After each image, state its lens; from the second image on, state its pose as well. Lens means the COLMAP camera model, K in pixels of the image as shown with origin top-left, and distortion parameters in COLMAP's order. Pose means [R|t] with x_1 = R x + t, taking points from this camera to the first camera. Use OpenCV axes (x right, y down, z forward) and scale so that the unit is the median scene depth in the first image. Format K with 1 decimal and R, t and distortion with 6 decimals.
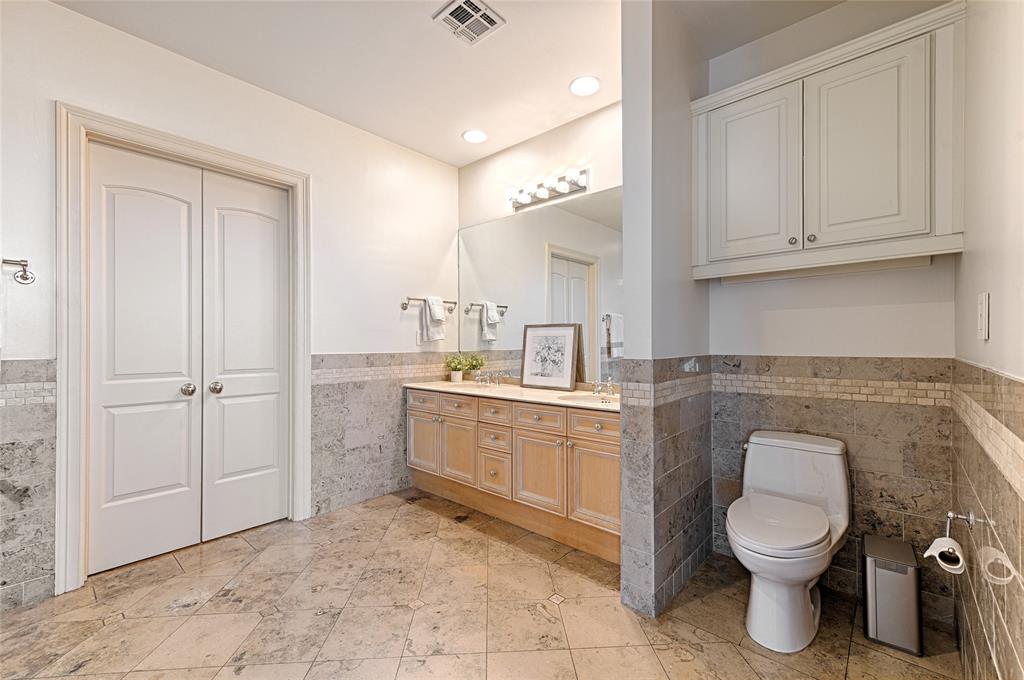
lens RADIAL K [[424.3, 0, 517.1], [0, 424.3, 342.7], [0, 0, 1]] dist [0.013753, 0.000106]
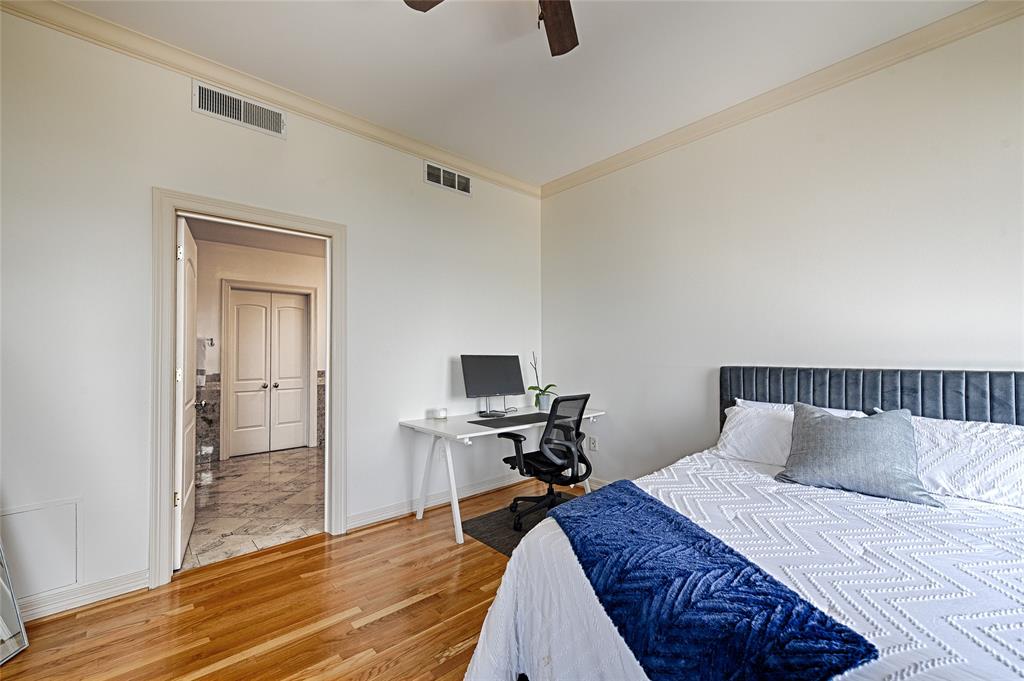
lens RADIAL K [[424.3, 0, 517.1], [0, 424.3, 343.2], [0, 0, 1]] dist [0.013753, 0.000106]
pose [[0.993135, -0.009743, -0.116570, 1.078463], [0.006919, 0.999673, -0.024606, -0.071104], [0.116772, 0.023630, 0.992878, -1.429298]]
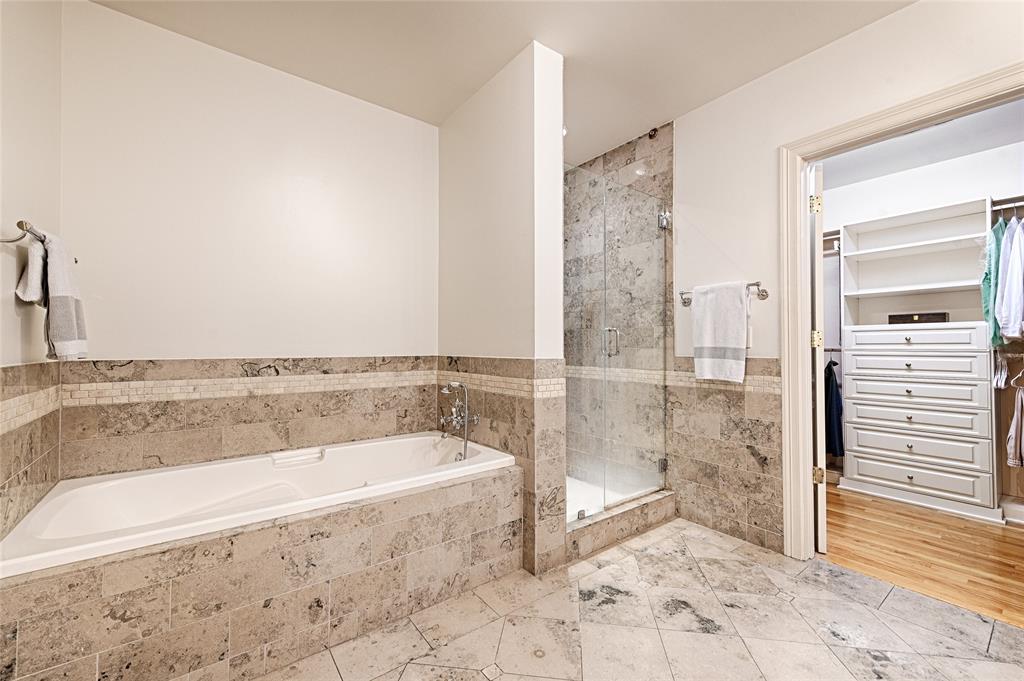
lens RADIAL K [[424.3, 0, 517.1], [0, 424.3, 343.2], [0, 0, 1]] dist [0.013753, 0.000106]
pose [[-0.196677, -0.004397, -0.980458, 0.246126], [0.005960, 0.999966, -0.005680, -0.001018], [0.980450, -0.006960, -0.196644, 0.503562]]
